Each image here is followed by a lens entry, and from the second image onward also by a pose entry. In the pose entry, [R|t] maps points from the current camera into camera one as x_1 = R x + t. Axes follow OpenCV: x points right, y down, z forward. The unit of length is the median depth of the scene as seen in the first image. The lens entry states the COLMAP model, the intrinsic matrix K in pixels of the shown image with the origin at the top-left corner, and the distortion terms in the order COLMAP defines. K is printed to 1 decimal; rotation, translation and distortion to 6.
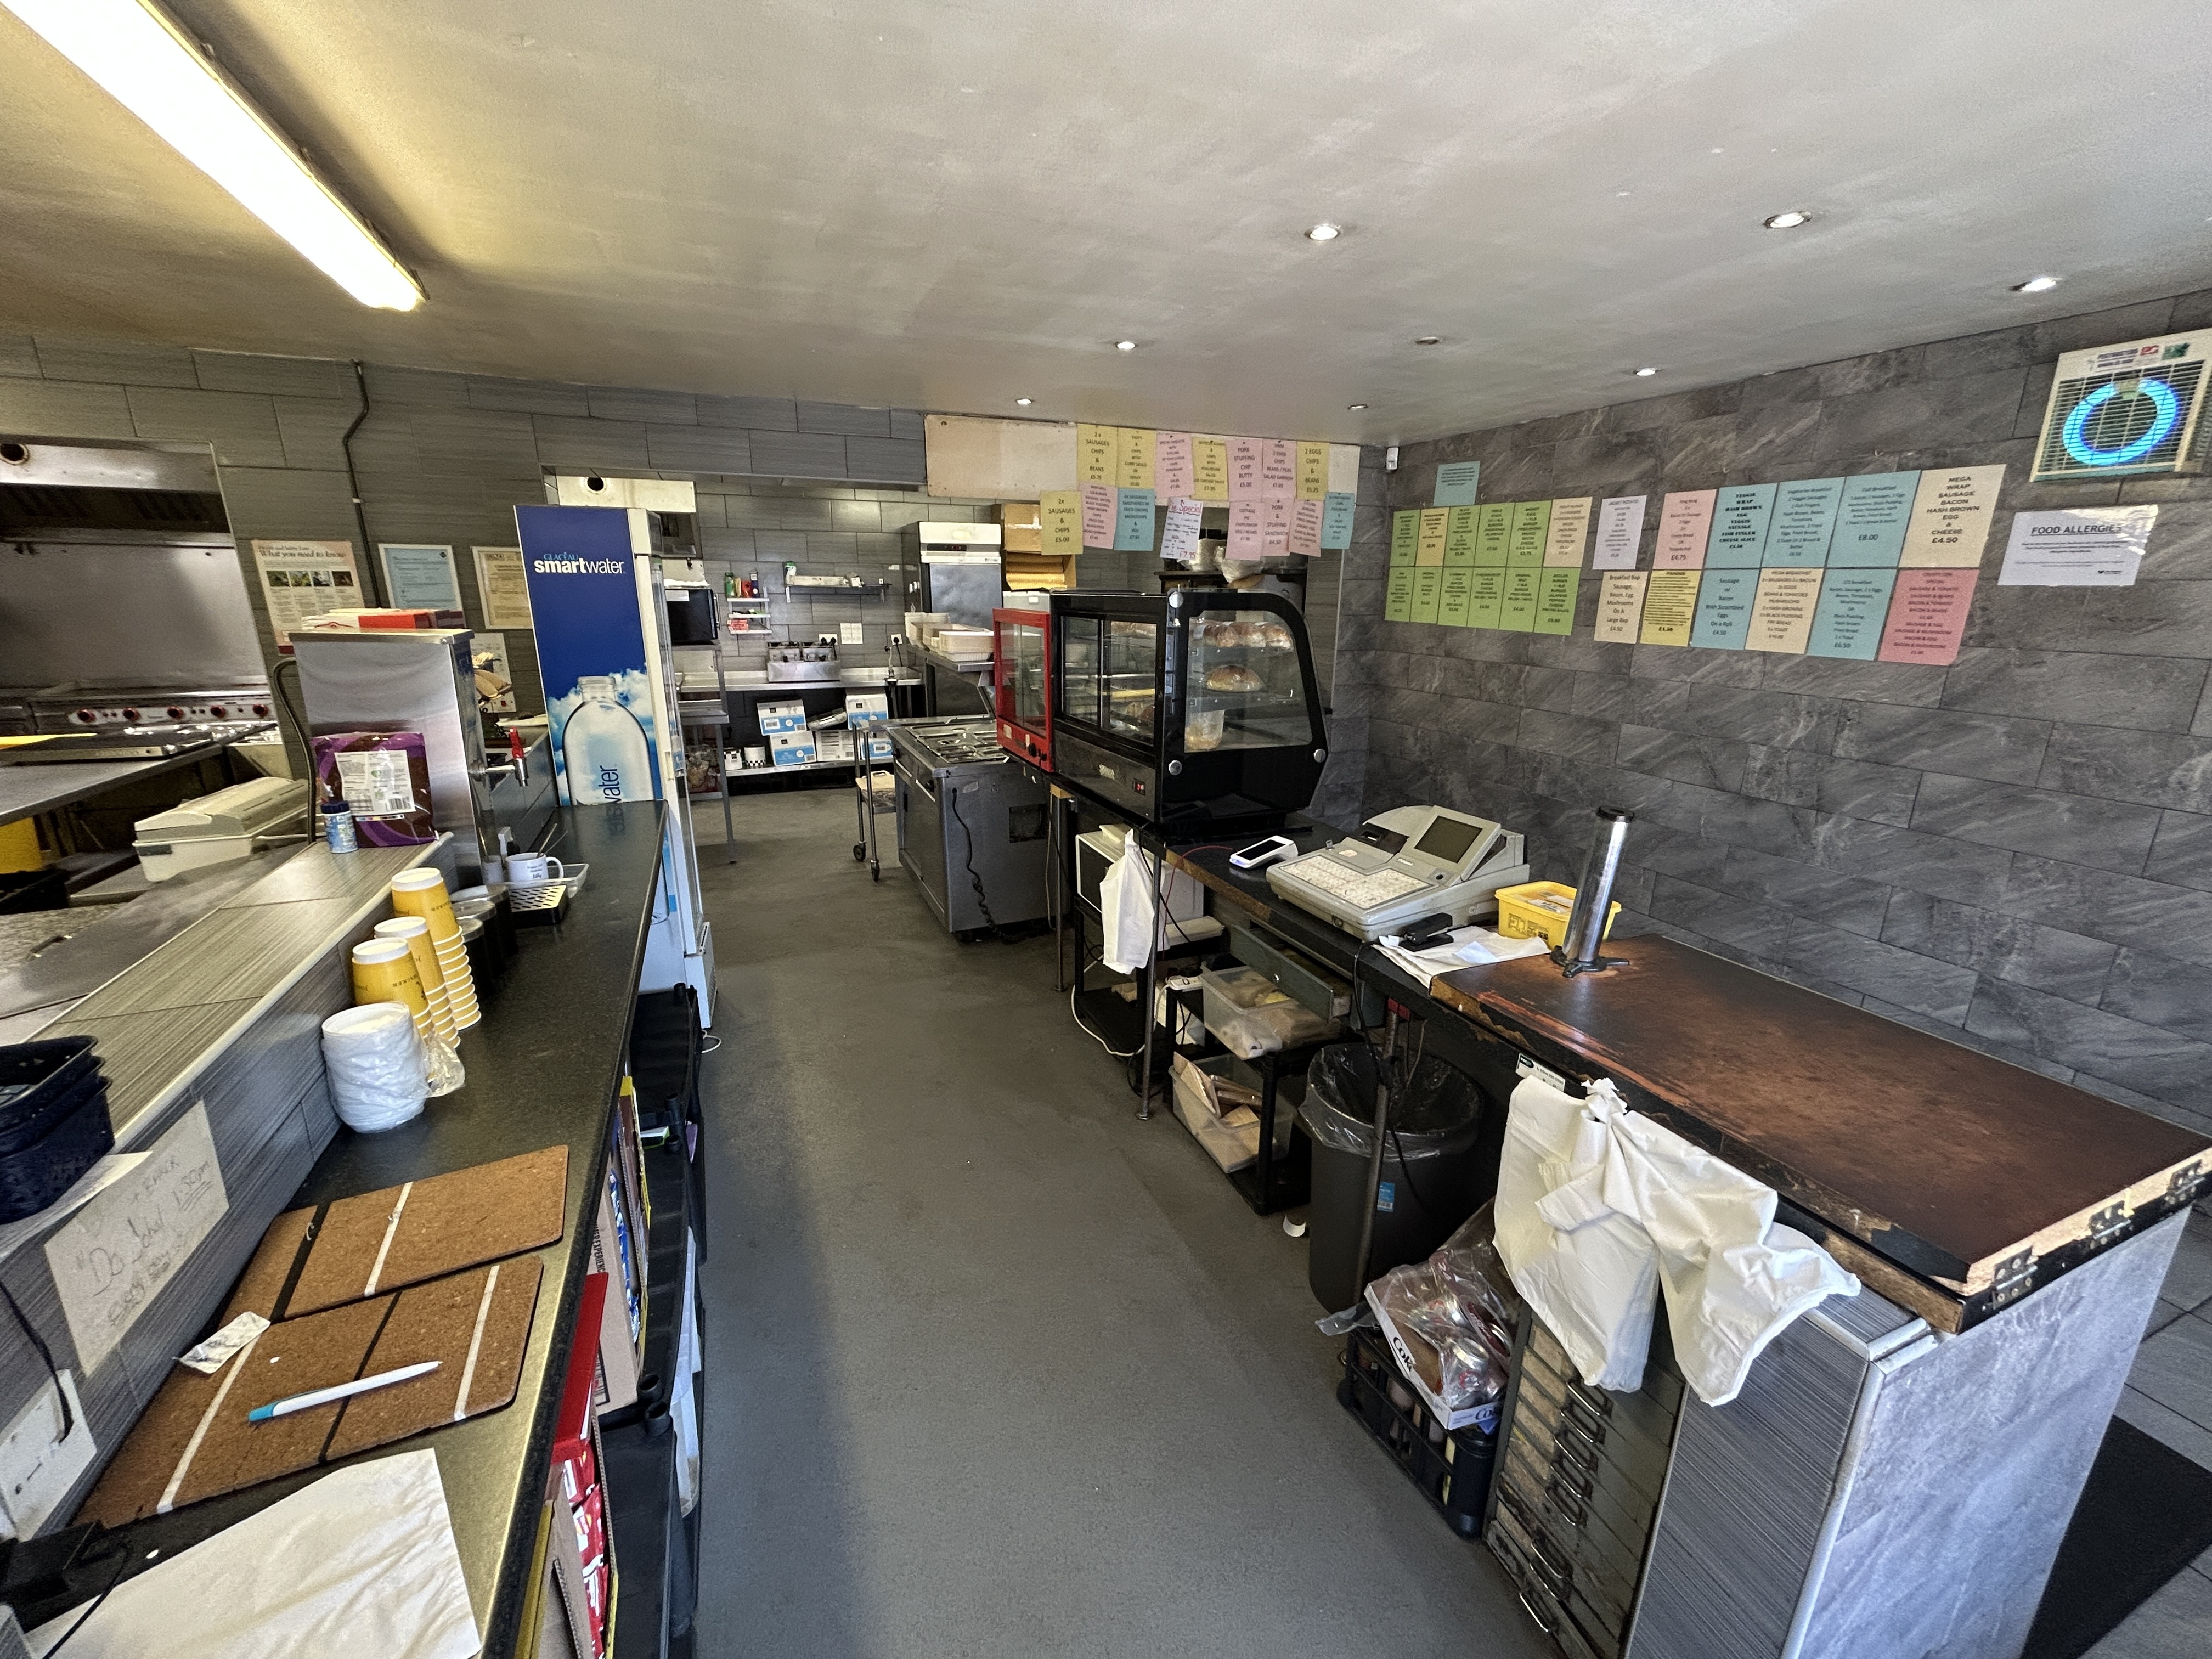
lens RADIAL K [[901.4, 0, 1102.2], [0, 901.4, 828.8], [0, 0, 1]] dist [0.001648, 0.000588]
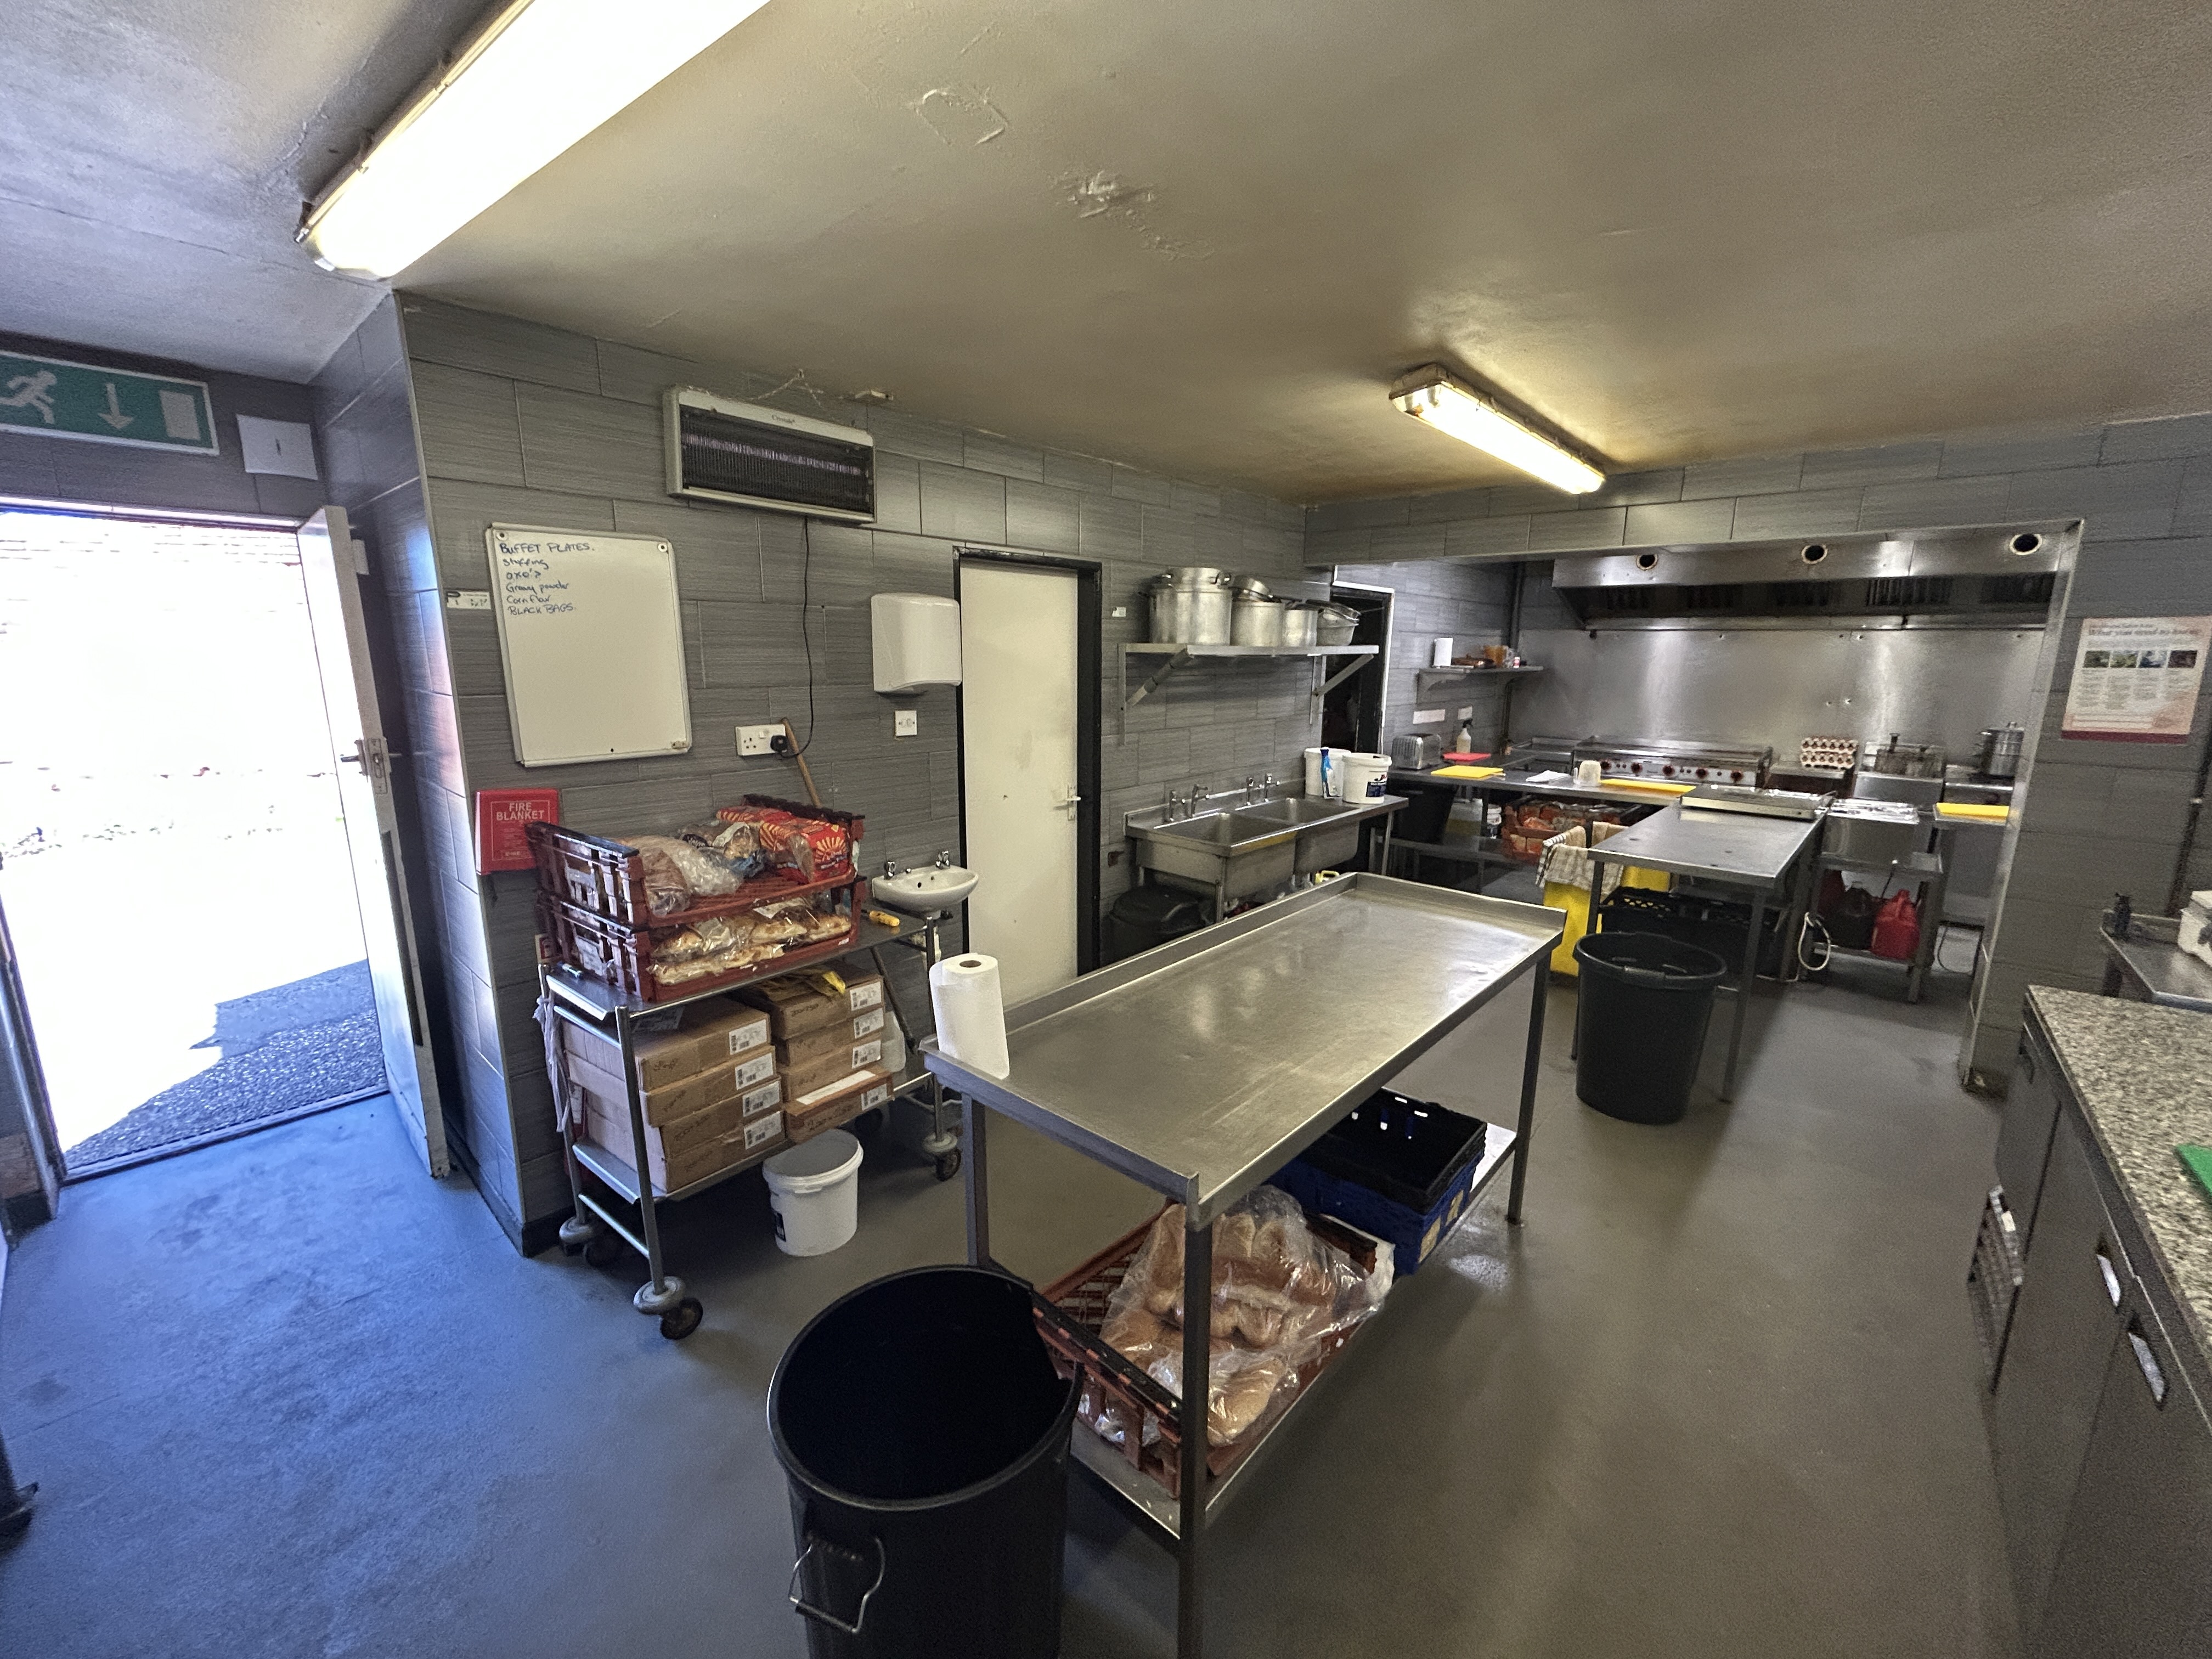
lens RADIAL K [[901.4, 0, 1103.0], [0, 901.4, 831.5], [0, 0, 1]] dist [0.001648, 0.000588]
pose [[0.437236, 0.172558, -0.882637, -0.488431], [-0.239470, 0.968327, 0.070683, 0.066138], [0.866879, 0.180460, 0.464710, -0.257713]]
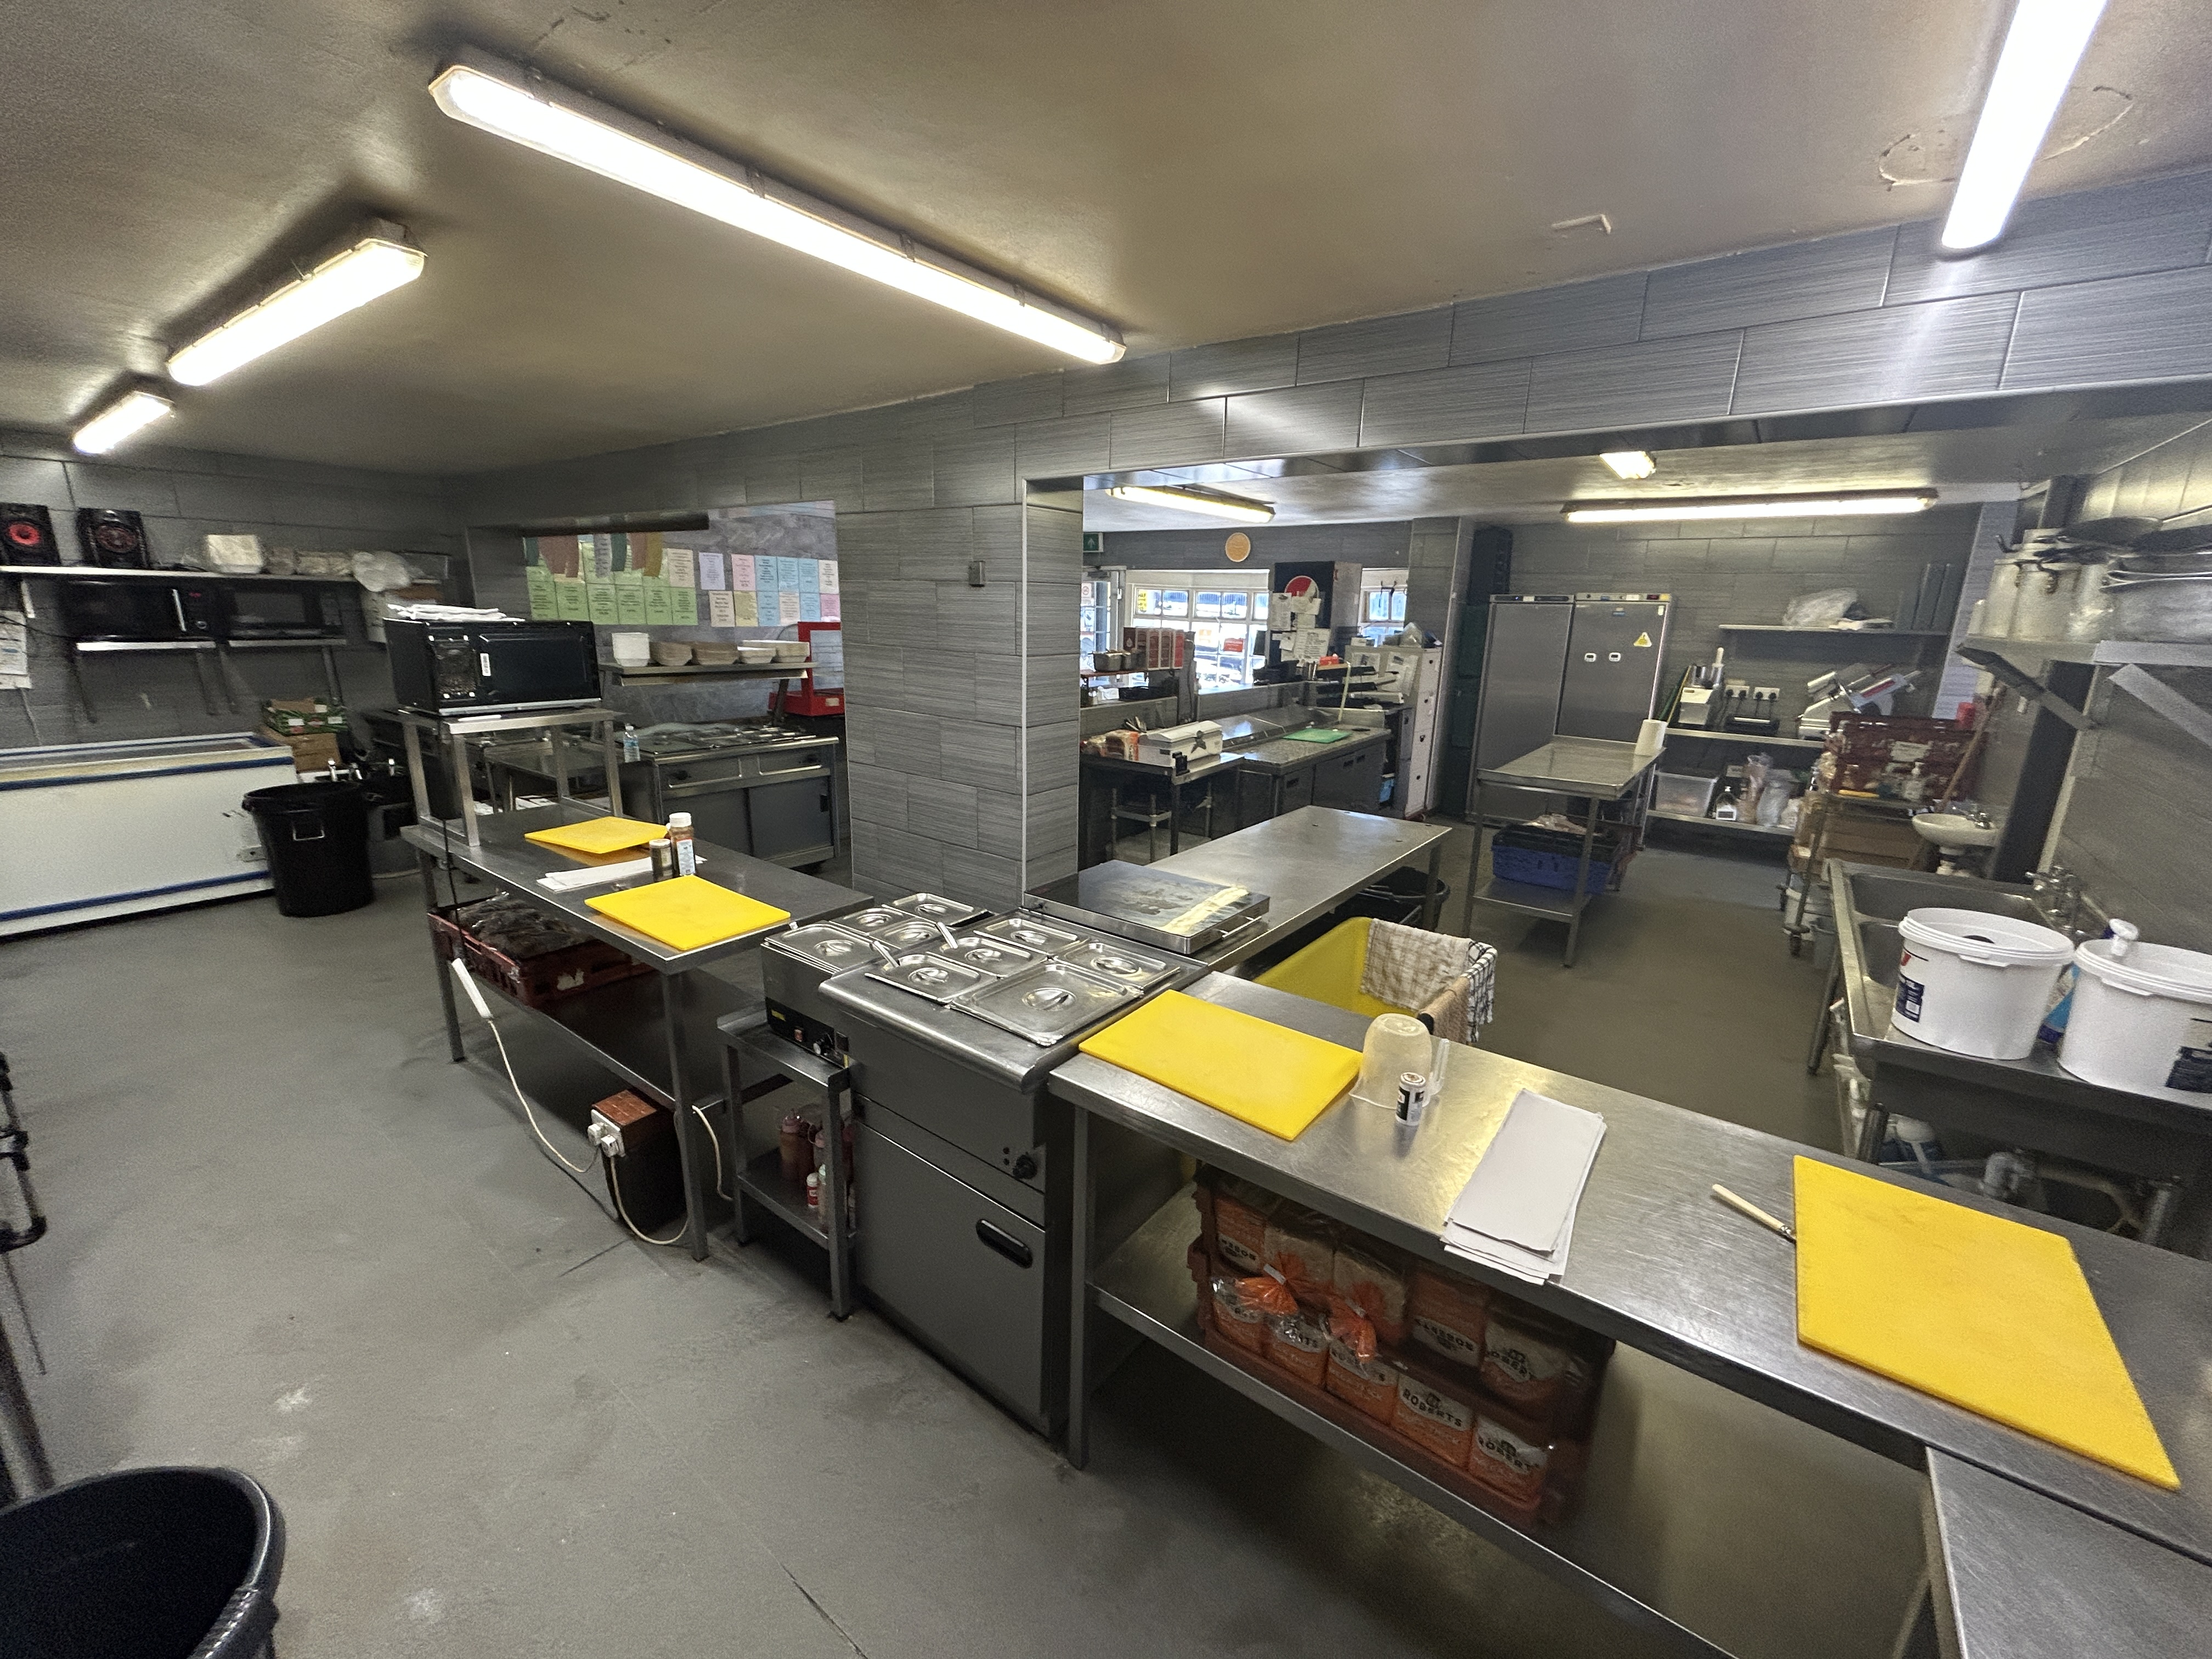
lens RADIAL K [[901.4, 0, 1104.9], [0, 901.4, 830.3], [0, 0, 1]] dist [0.001648, 0.000588]
pose [[-0.505599, -0.232528, 0.830843, -1.750528], [0.199872, 0.905231, 0.374977, -0.415202], [-0.839298, 0.355650, -0.411208, 1.399192]]
